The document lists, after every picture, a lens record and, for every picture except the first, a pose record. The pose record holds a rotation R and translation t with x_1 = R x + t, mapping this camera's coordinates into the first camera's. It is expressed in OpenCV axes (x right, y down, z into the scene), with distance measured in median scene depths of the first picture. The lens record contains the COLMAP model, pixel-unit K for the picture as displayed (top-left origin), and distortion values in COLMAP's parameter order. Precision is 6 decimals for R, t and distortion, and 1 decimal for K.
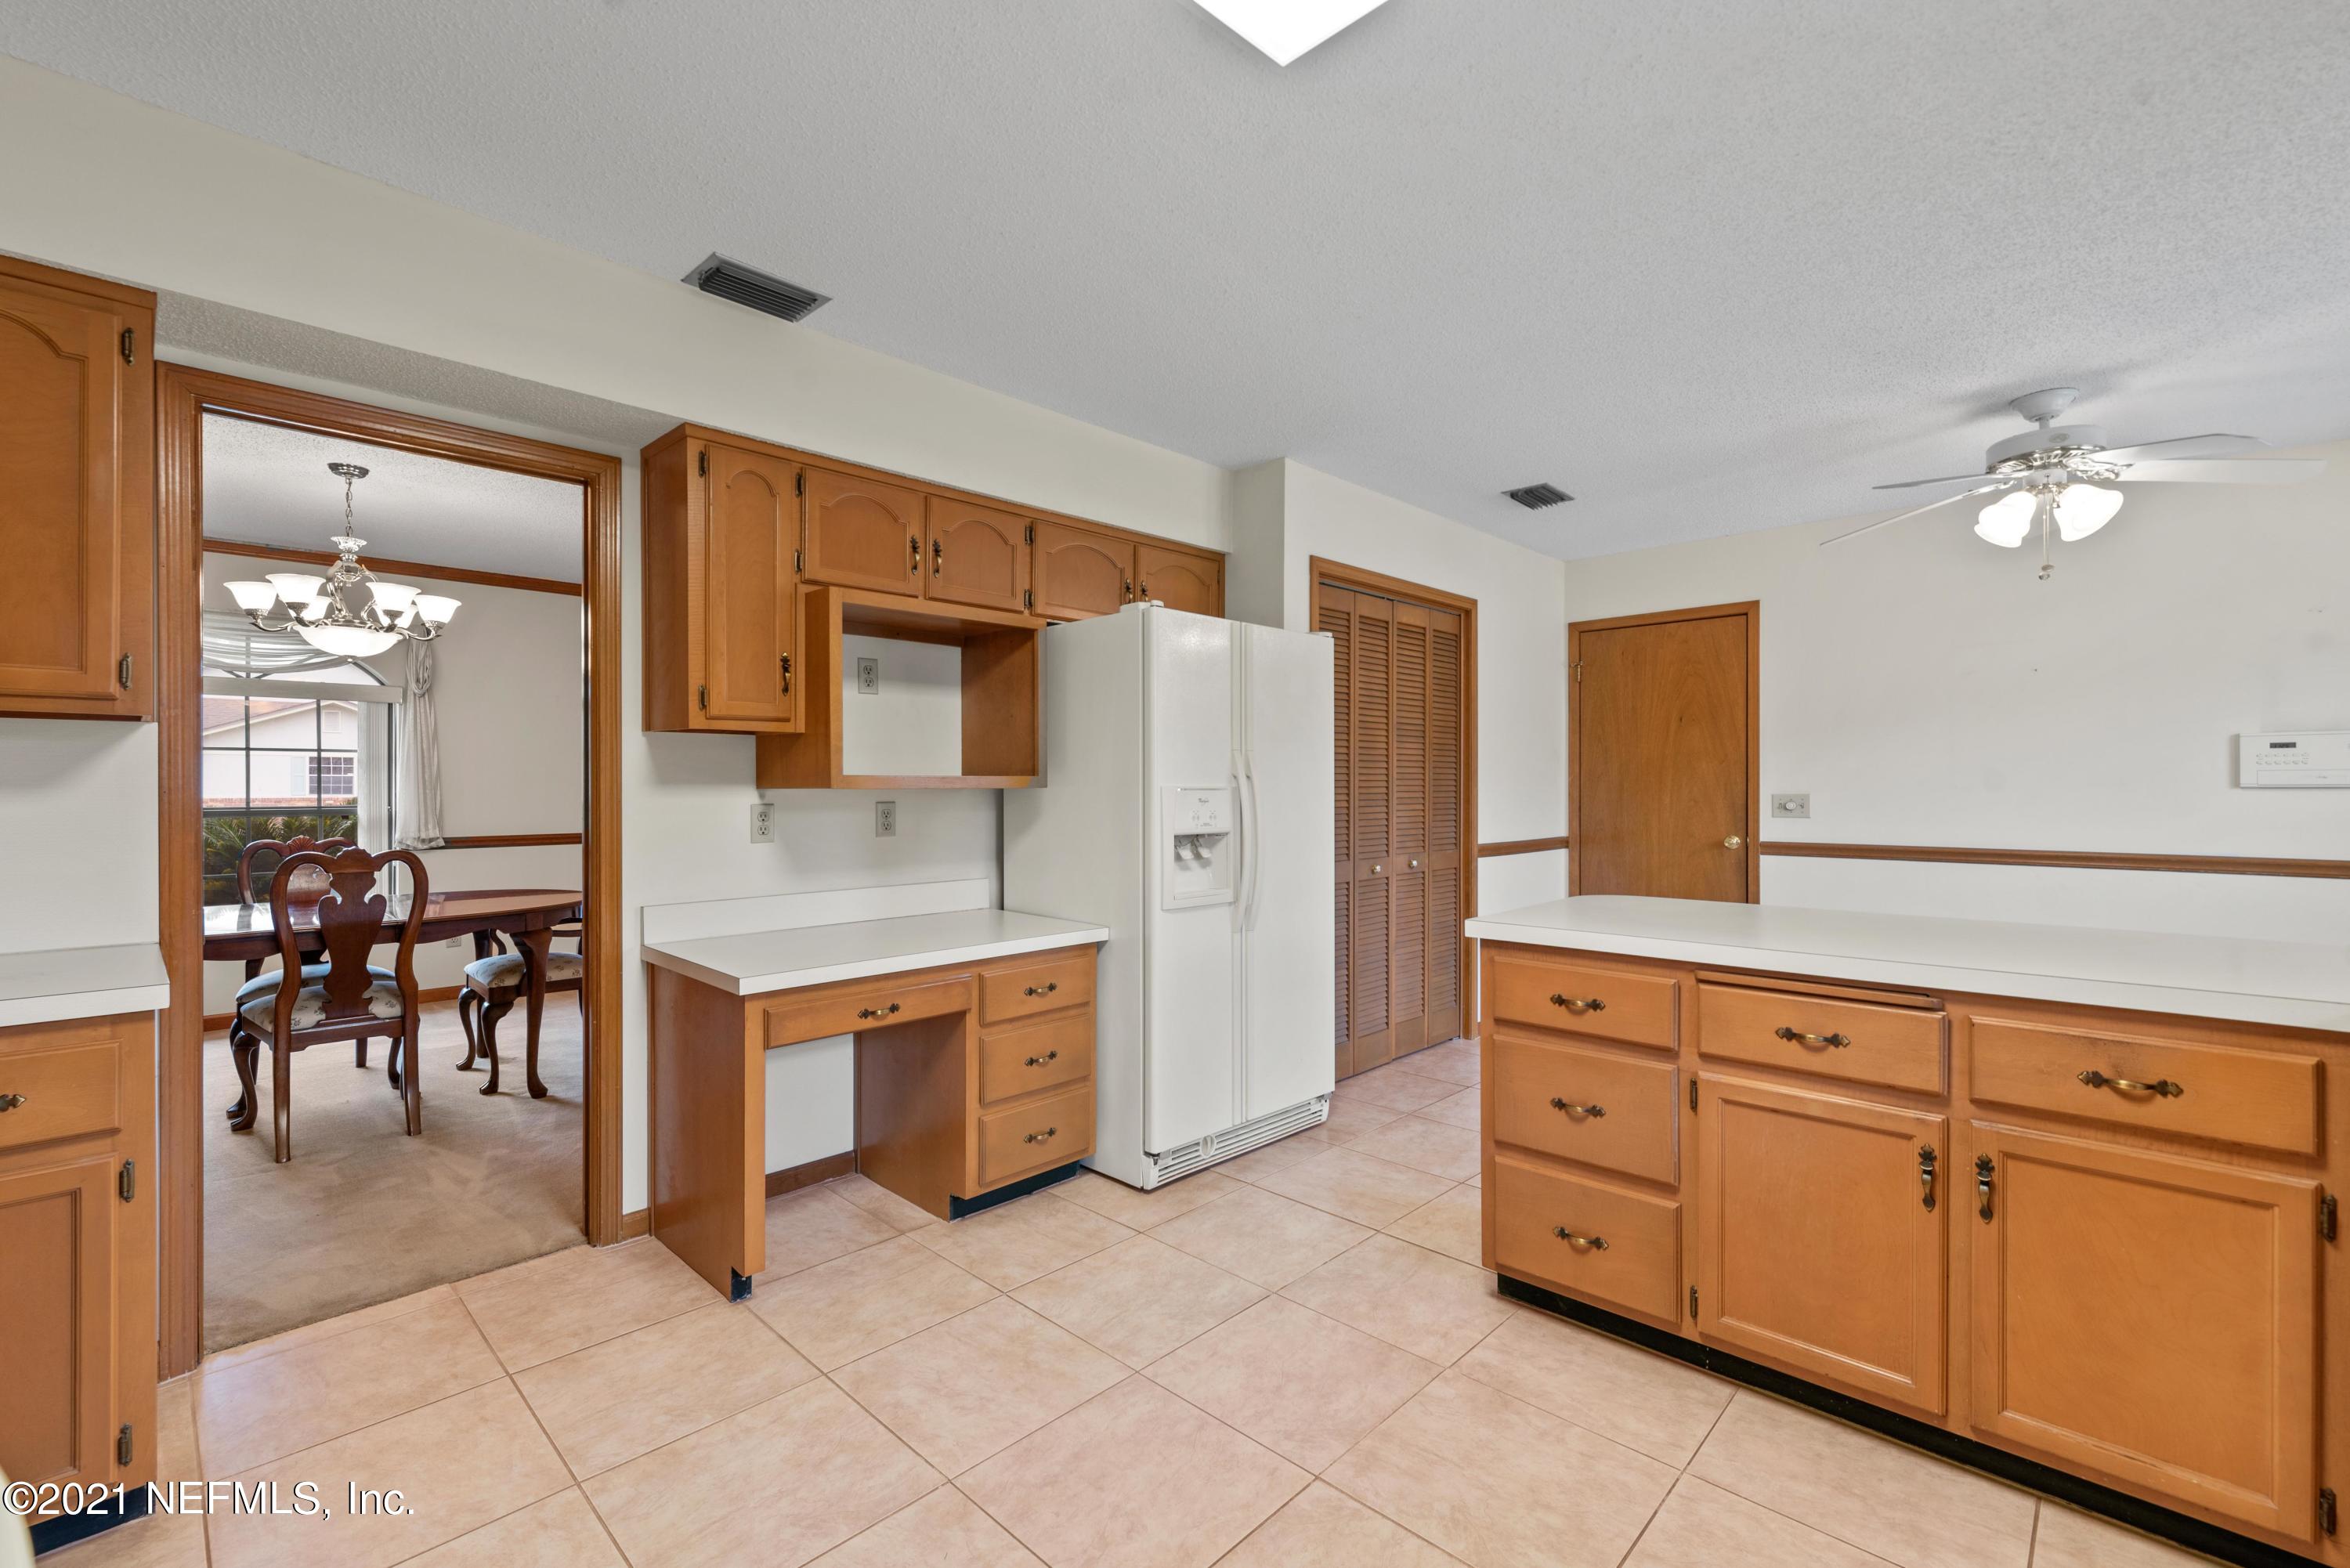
lens RADIAL K [[1019.5, 0, 1175.0], [0, 1019.5, 784.0], [0, 0, 1]] dist [0.001541, 0.000512]
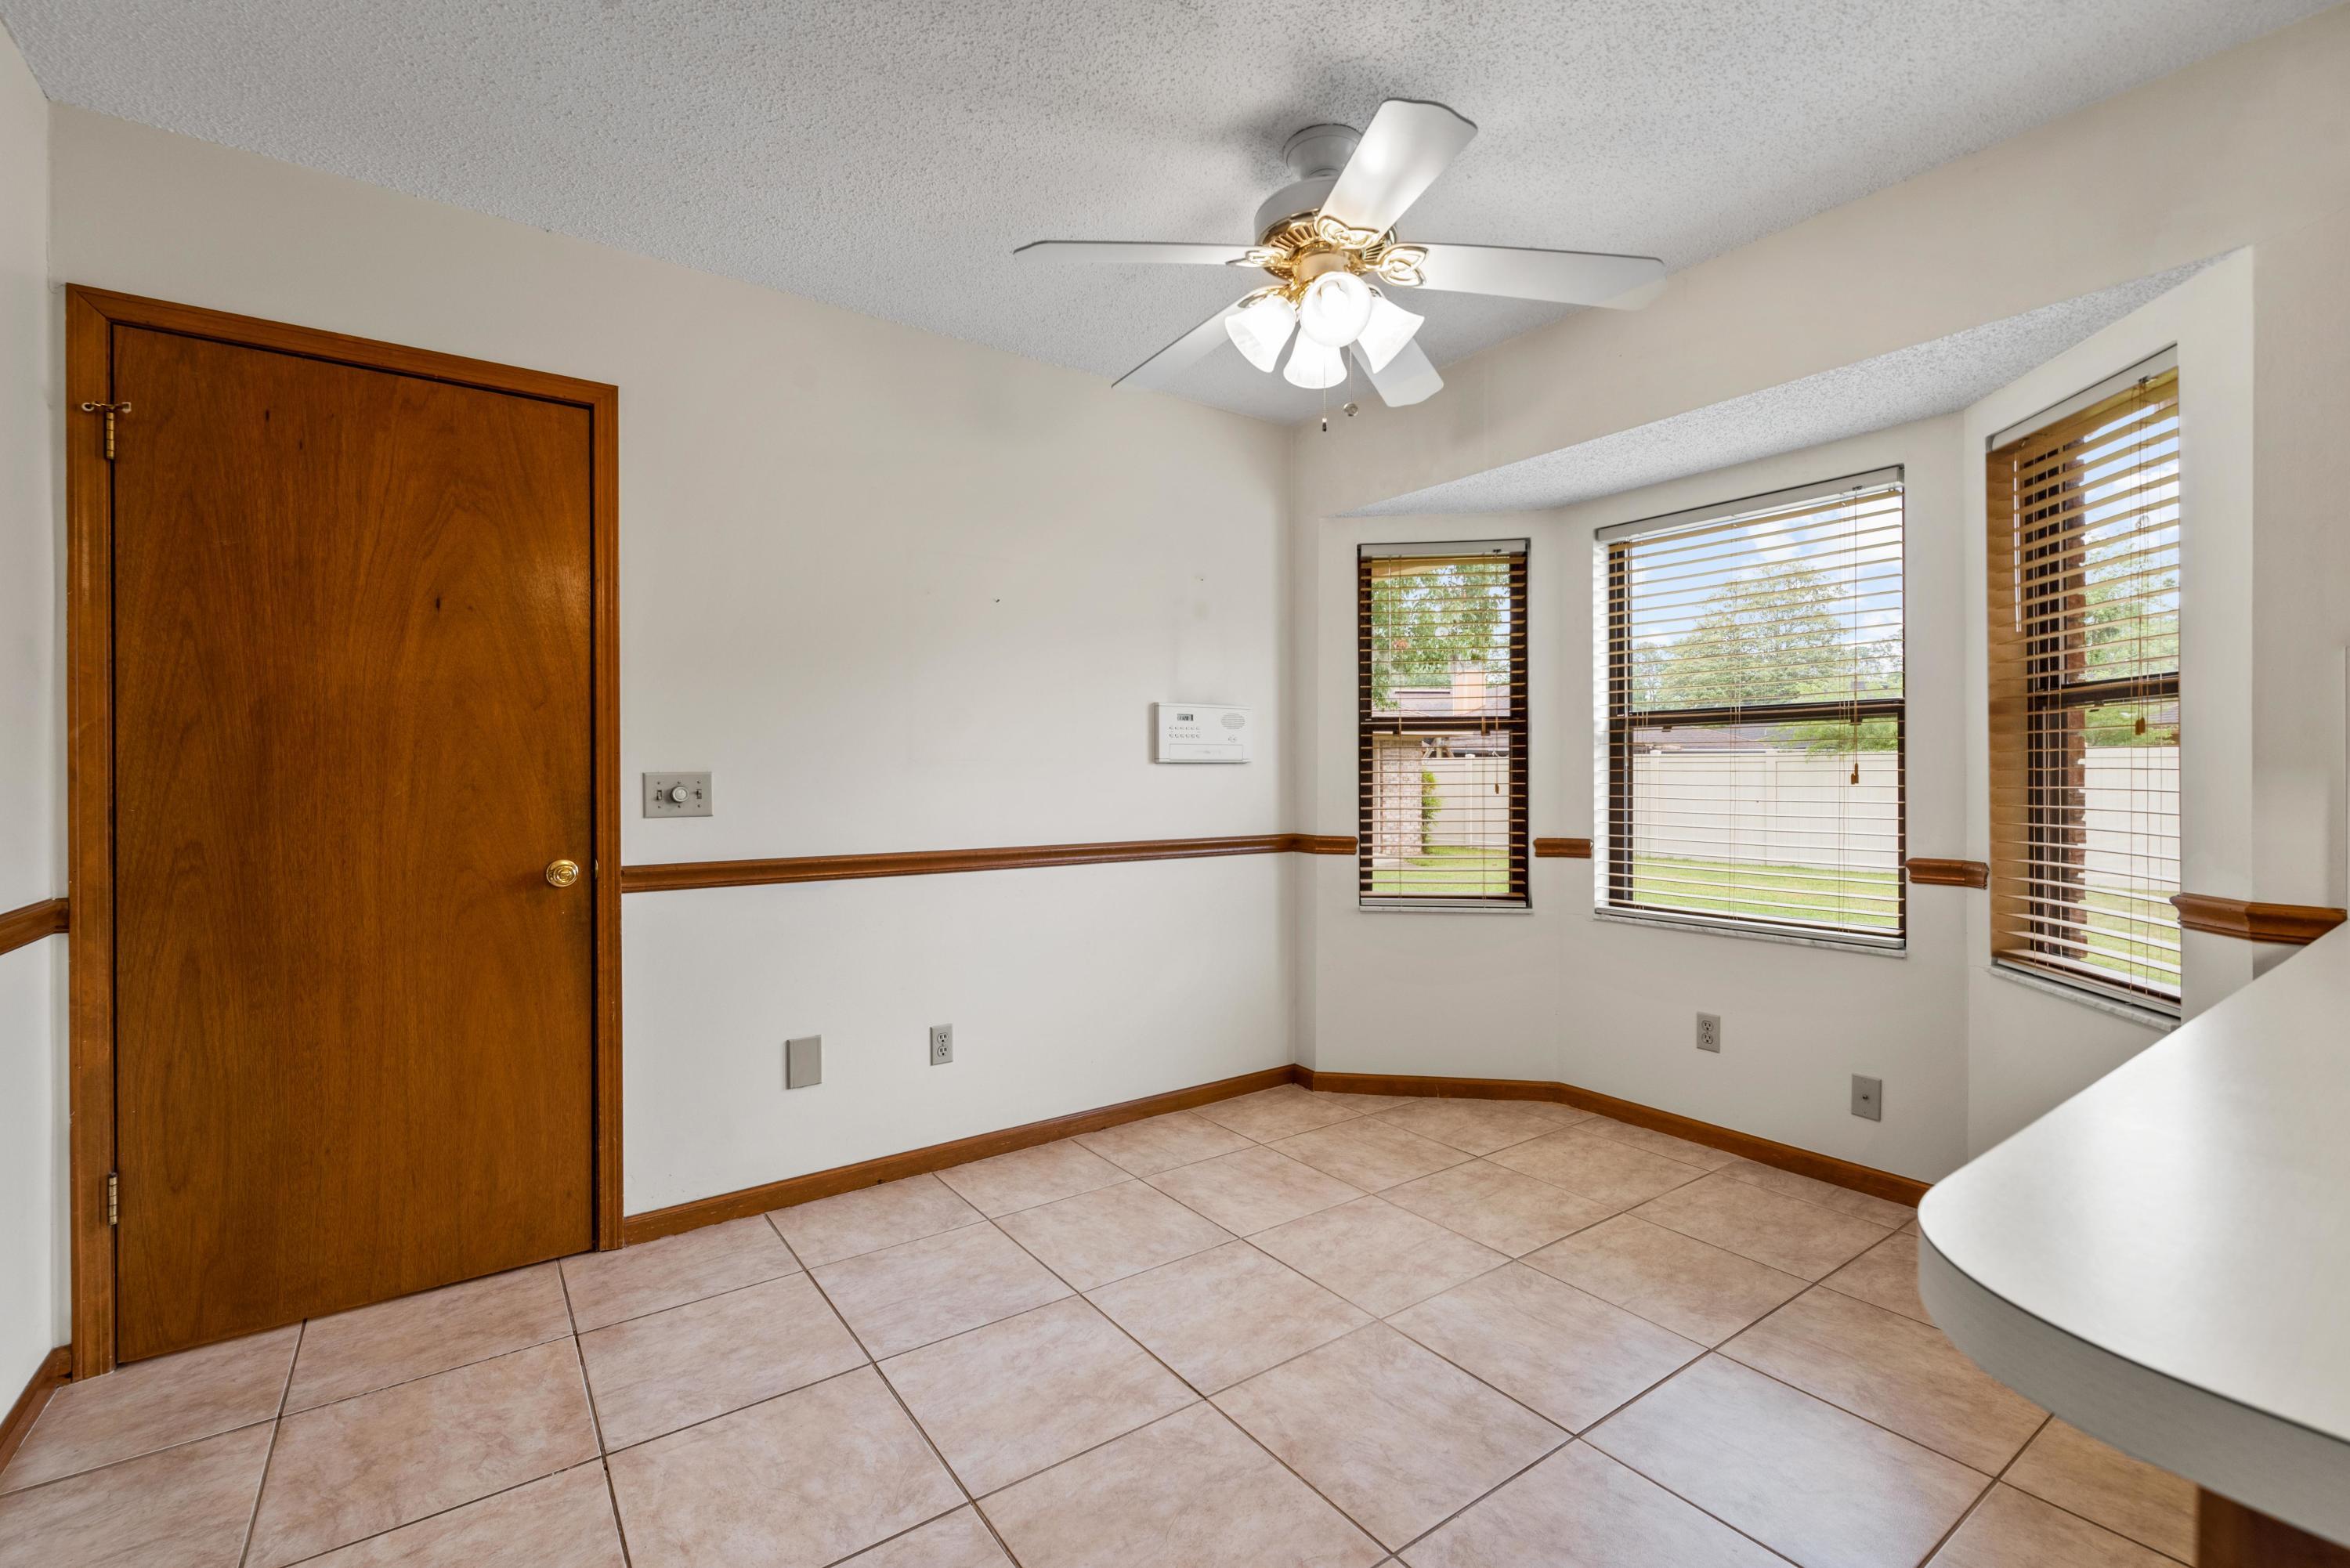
lens RADIAL K [[1019.5, 0, 1175.0], [0, 1019.5, 784.0], [0, 0, 1]] dist [0.001541, 0.000512]
pose [[0.185612, -0.005756, 0.982606, 0.250780], [0.001589, 0.999983, 0.005558, 0.025246], [-0.982622, 0.000529, 0.185618, 1.231669]]
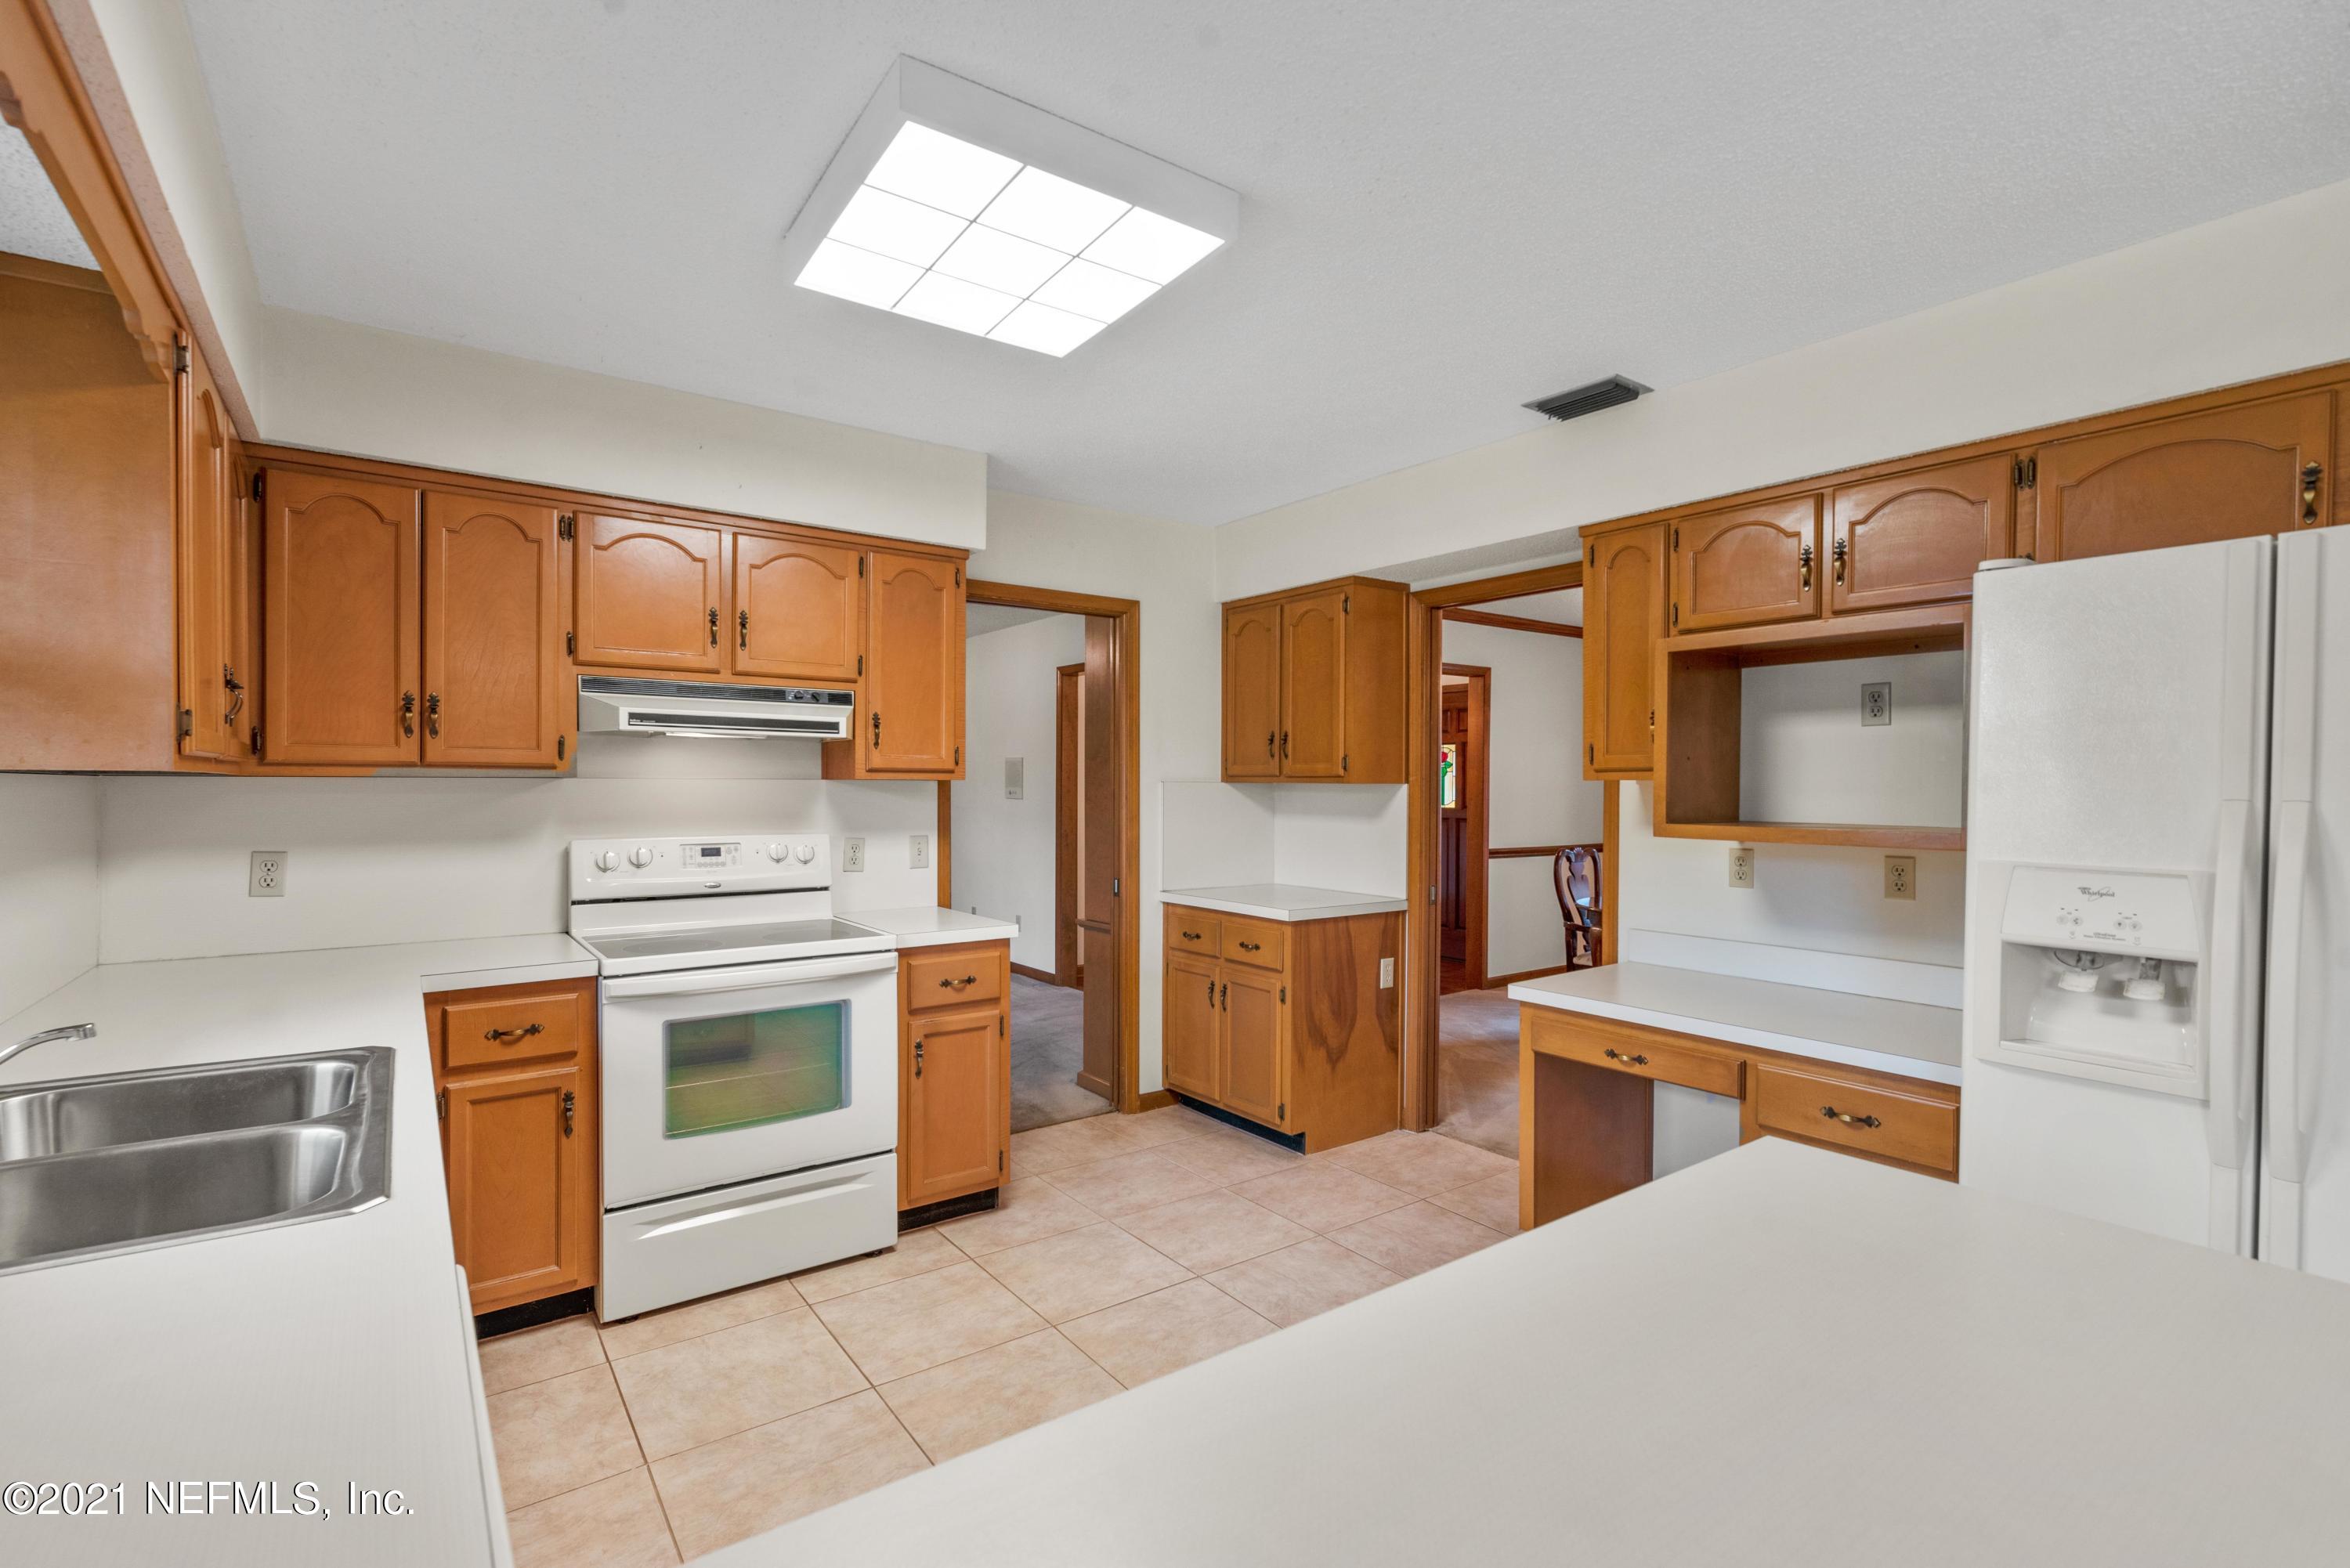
lens RADIAL K [[1071.7, 0, 1162.7], [0, 1071.7, 787.9], [0, 0, 1]] dist [-0.001592, -0.000019]
pose [[-0.181989, 0.006223, -0.983281, 0.840901], [-0.004038, 0.999967, 0.007076, -0.052132], [0.983292, 0.005258, -0.181958, 0.730189]]
